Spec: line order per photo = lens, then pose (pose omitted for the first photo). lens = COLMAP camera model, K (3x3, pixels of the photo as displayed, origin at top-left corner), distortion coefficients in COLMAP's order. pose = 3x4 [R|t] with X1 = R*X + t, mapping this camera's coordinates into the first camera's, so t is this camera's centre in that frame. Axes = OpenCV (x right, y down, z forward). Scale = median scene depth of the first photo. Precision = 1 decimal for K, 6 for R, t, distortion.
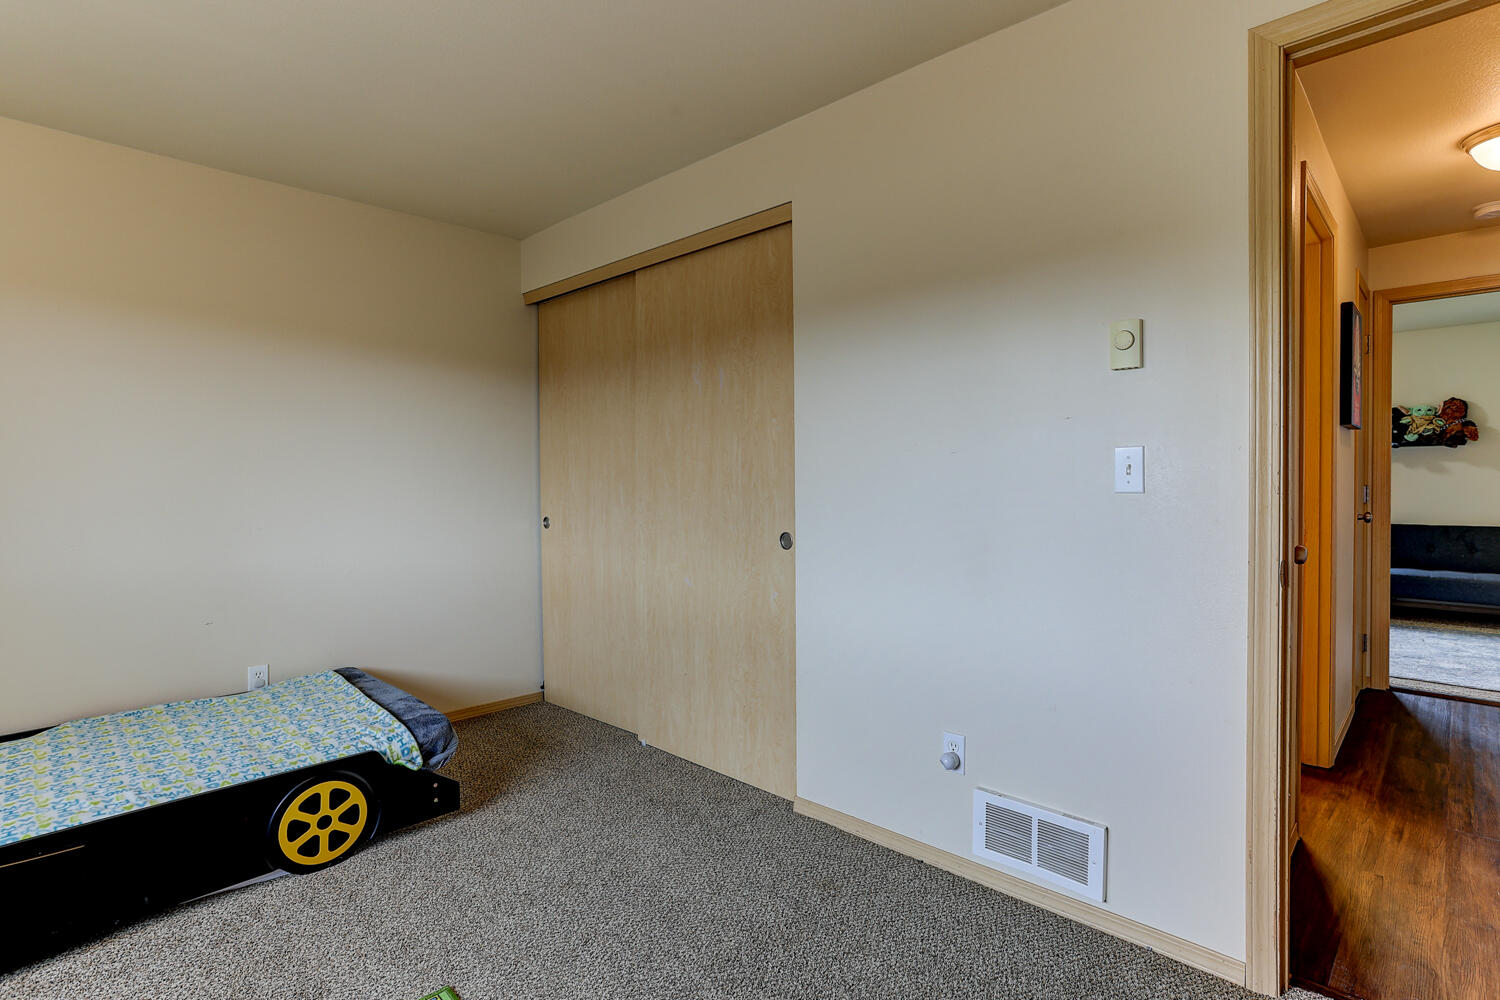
lens RADIAL K [[737.0, 0, 756.3], [0, 737.0, 497.2], [0, 0, 1]] dist [-0.035321, 0.026556]
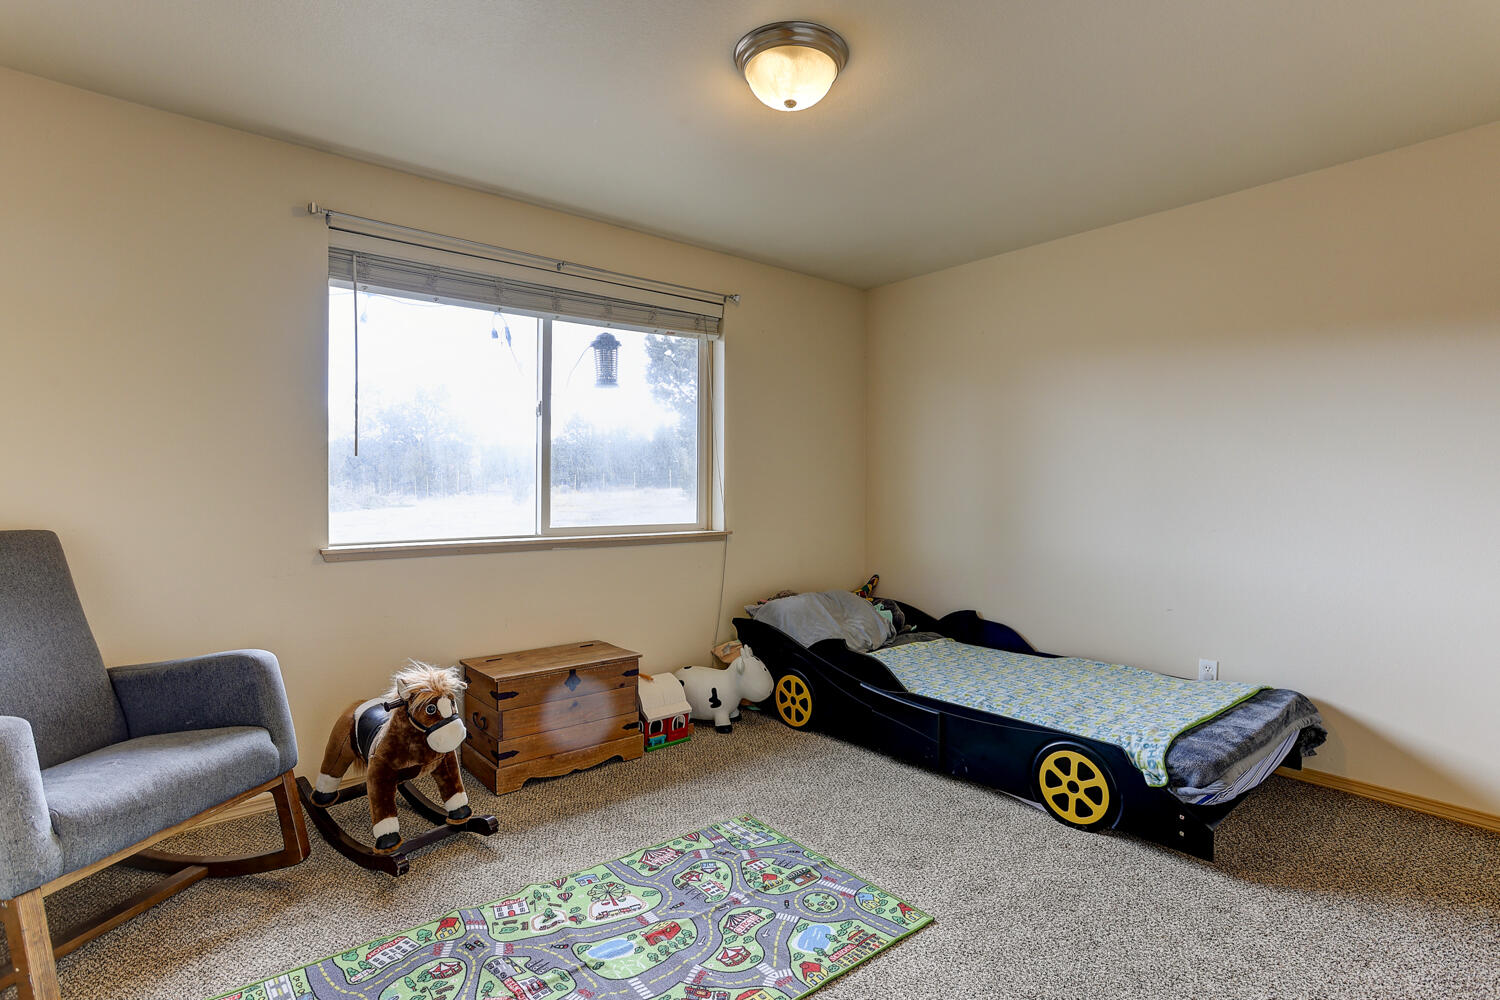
lens RADIAL K [[737.0, 0, 744.2], [0, 737.0, 493.7], [0, 0, 1]] dist [-0.035321, 0.026556]
pose [[-0.100885, 0.018625, -0.994724, 0.572387], [-0.020201, 0.999580, 0.020764, -0.021717], [0.994693, 0.022189, -0.100467, 0.591557]]
